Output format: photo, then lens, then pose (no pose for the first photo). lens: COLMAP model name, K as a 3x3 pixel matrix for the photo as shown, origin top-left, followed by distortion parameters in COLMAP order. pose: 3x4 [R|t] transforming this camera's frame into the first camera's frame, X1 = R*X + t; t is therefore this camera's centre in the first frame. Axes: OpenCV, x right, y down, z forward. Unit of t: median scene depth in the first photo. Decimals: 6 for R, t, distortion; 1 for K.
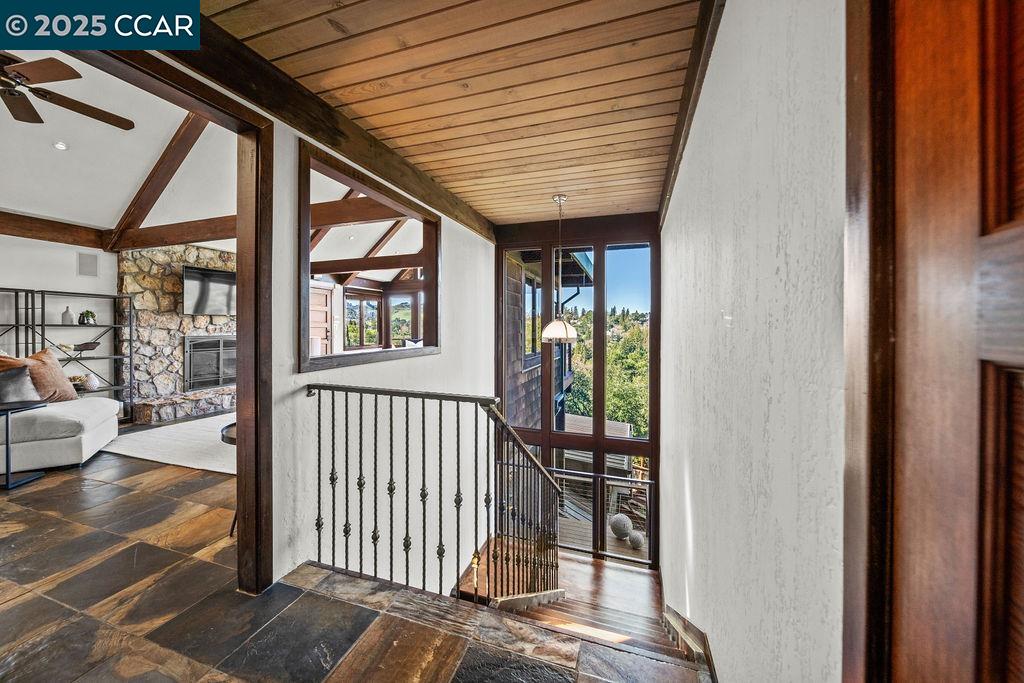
lens RADIAL K [[364.8, 0, 511.2], [0, 364.8, 330.1], [0, 0, 1]] dist [-0.006629, -0.000758]
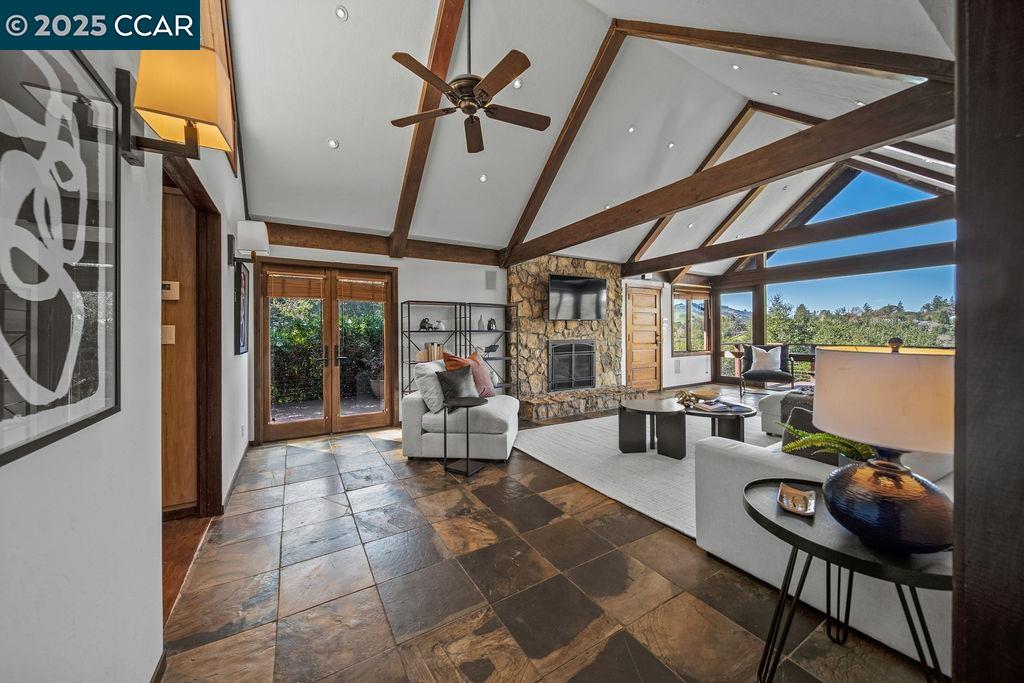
lens RADIAL K [[364.8, 0, 505.8], [0, 364.8, 332.6], [0, 0, 1]] dist [-0.006629, -0.000758]
pose [[0.740869, -0.005307, -0.671629, -0.307272], [0.003734, 0.999986, -0.003783, -0.002648], [0.671640, 0.000295, 0.740878, 0.130523]]
